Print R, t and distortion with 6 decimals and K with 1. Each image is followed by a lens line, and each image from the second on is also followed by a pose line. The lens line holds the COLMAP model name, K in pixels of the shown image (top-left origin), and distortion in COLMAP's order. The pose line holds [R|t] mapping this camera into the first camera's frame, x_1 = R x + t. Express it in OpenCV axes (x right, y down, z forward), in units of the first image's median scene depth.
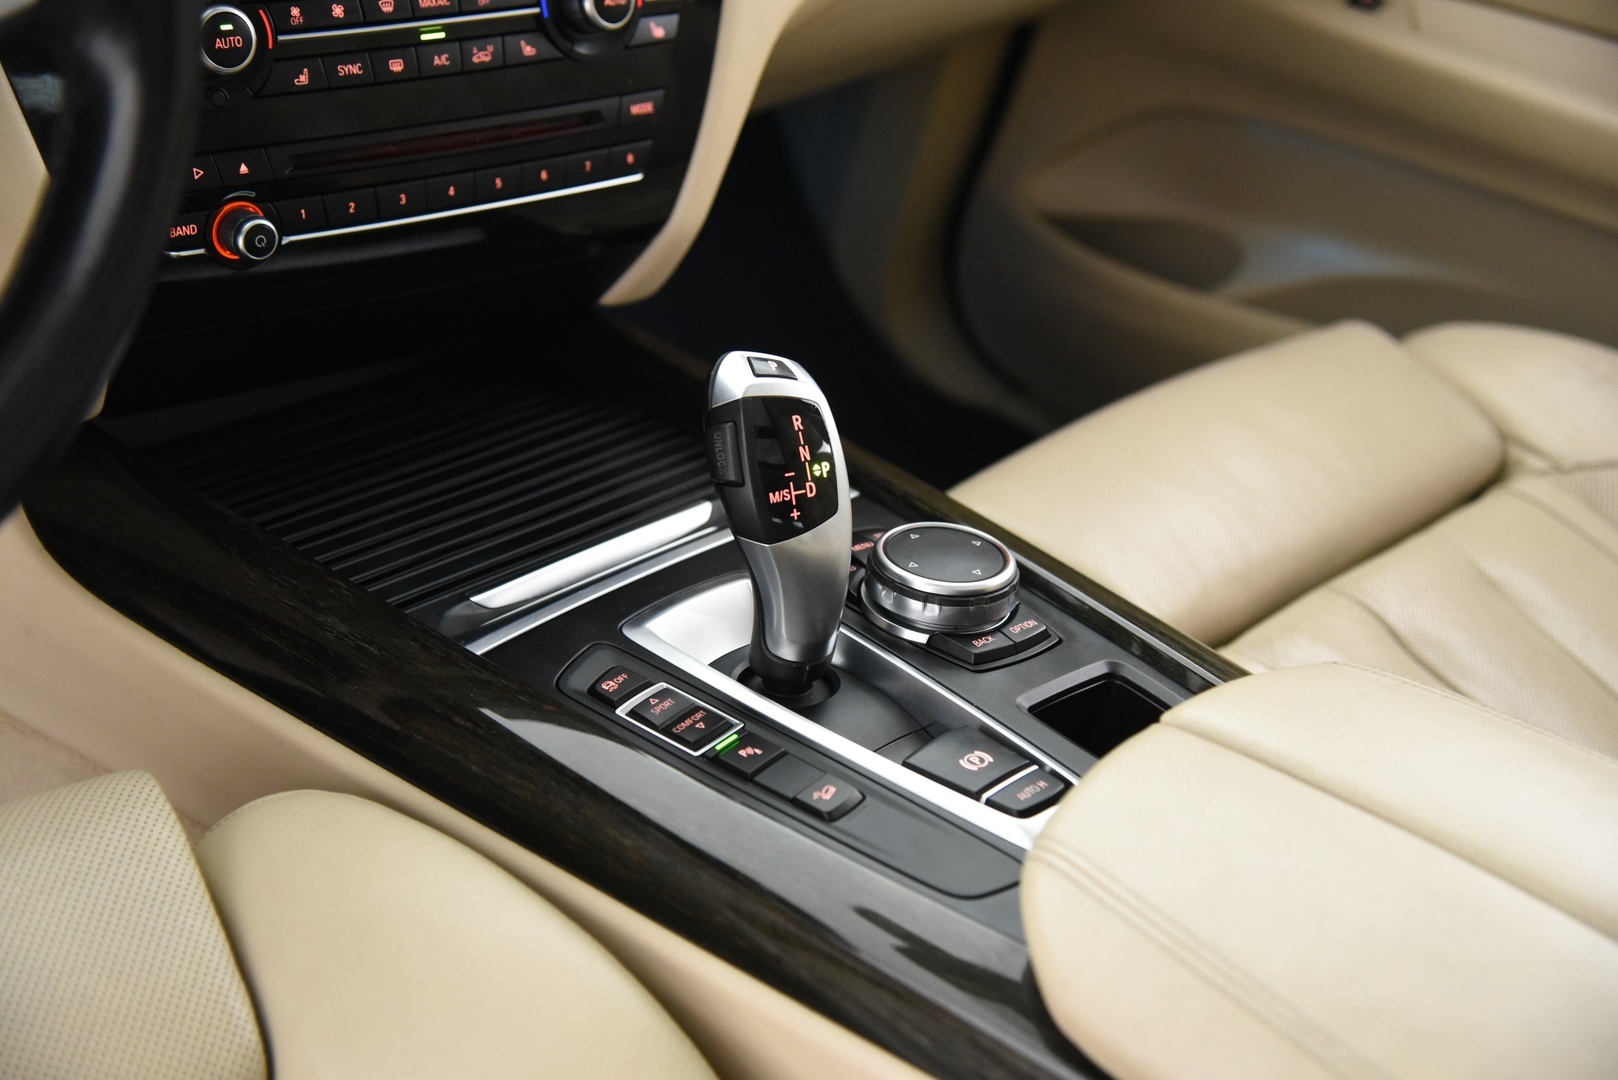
lens RADIAL K [[2374.8, 0, 809.0], [0, 2374.8, 540.0], [0, 0, 1]] dist [0.251495, 0.015288]
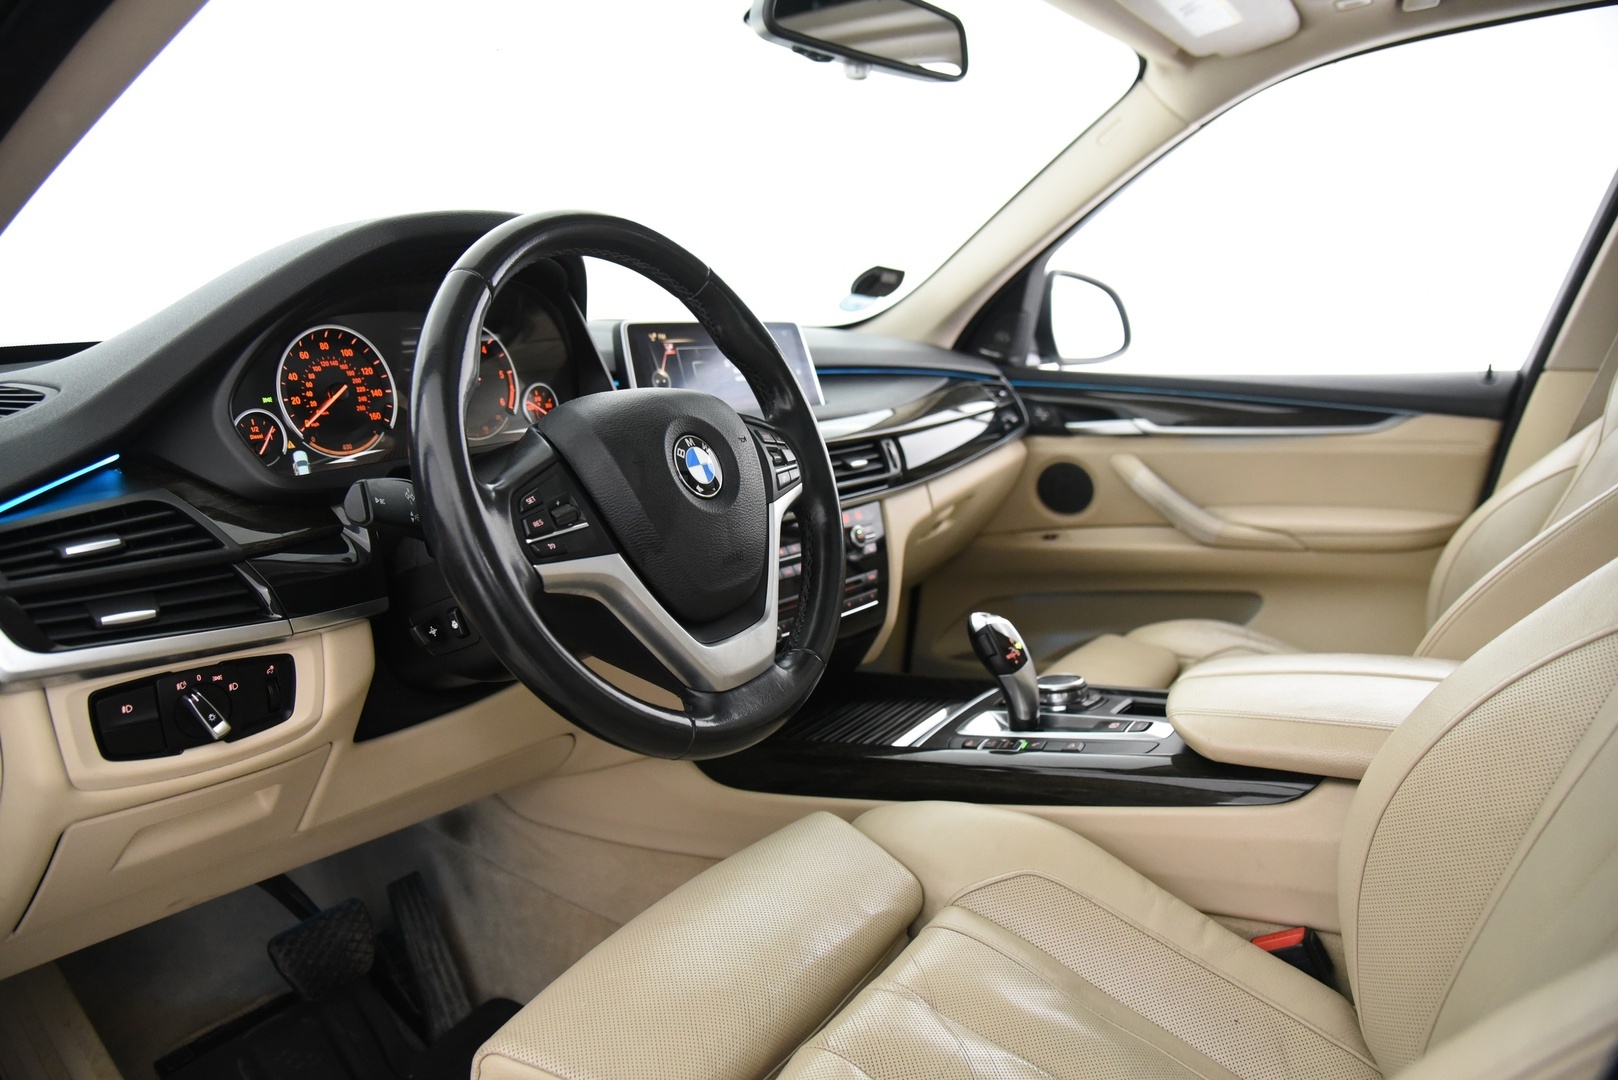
lens RADIAL K [[1130.1, 0, 809.0], [0, 1130.1, 540.0], [0, 0, 1]] dist [-0.102093, 0.053488]
pose [[0.959056, -0.226050, 0.170627, -0.379530], [0.273126, 0.897583, -0.346044, 0.220256], [-0.074929, 0.378478, 0.922573, -0.184959]]
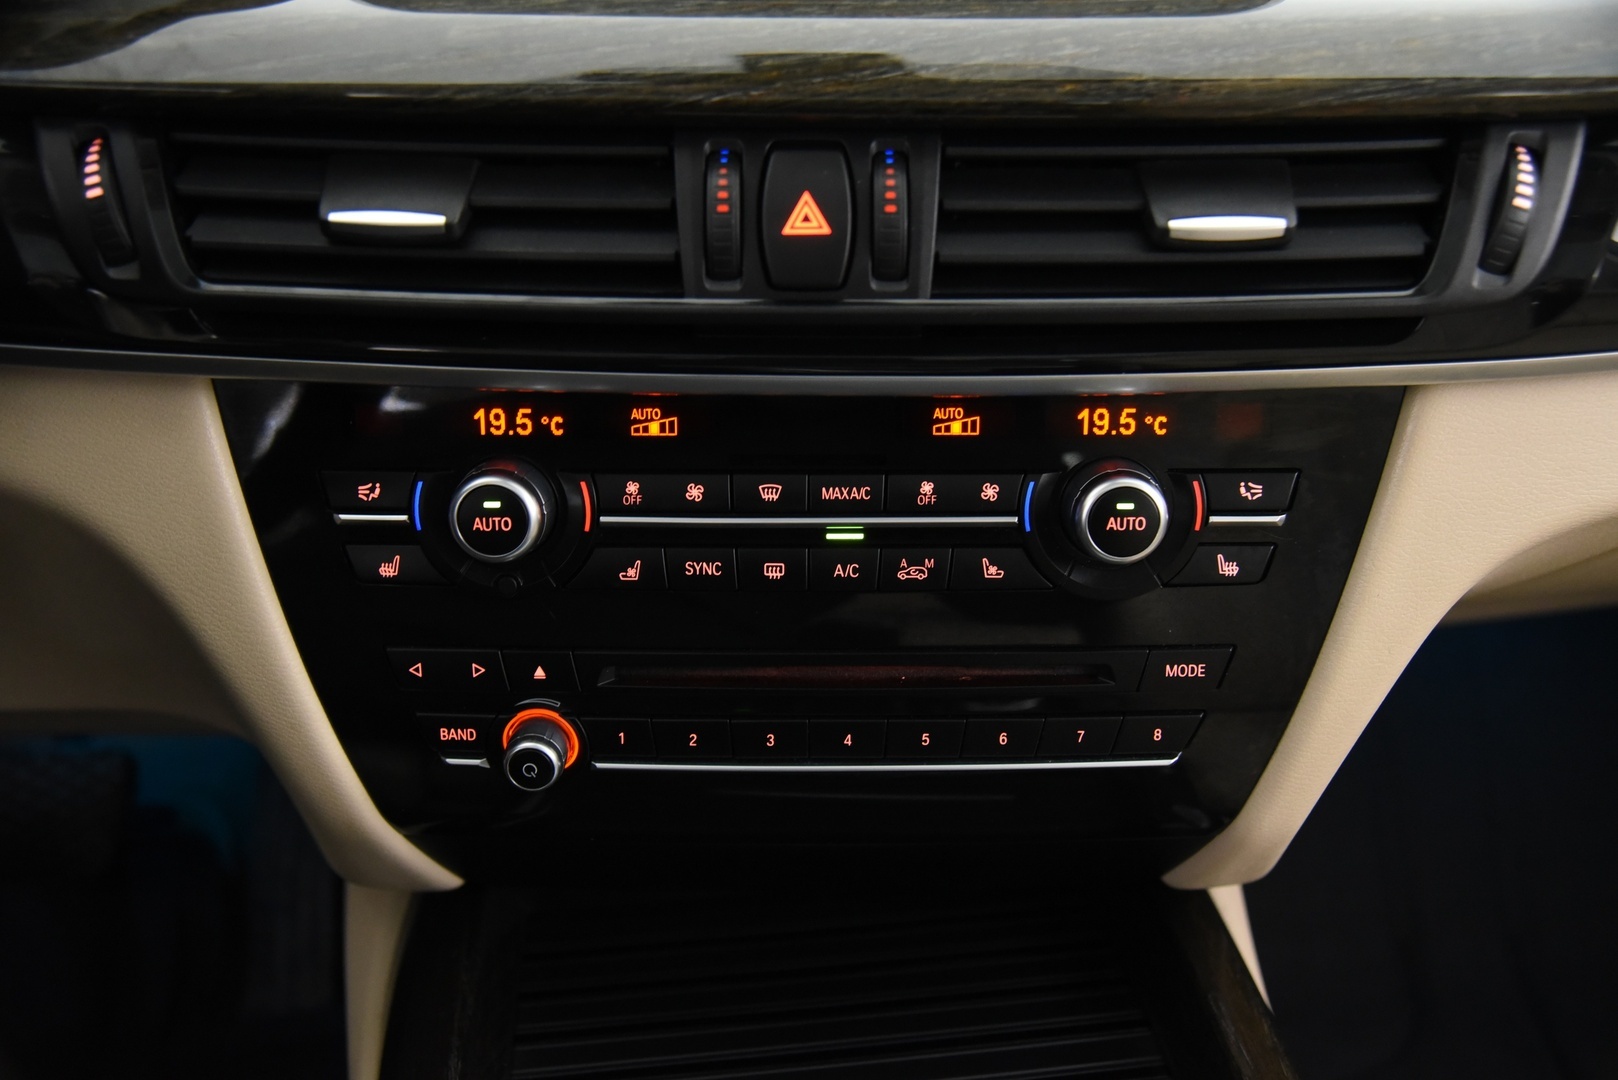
lens RADIAL K [[1539.5, 0, 809.0], [0, 1539.5, 540.0], [0, 0, 1]] dist [-0.010274, 0.010362]
pose [[0.766677, 0.193610, -0.612145, 0.119341], [-0.236444, 0.971581, 0.011160, -0.218380], [0.596909, 0.136182, 0.790667, 0.658605]]
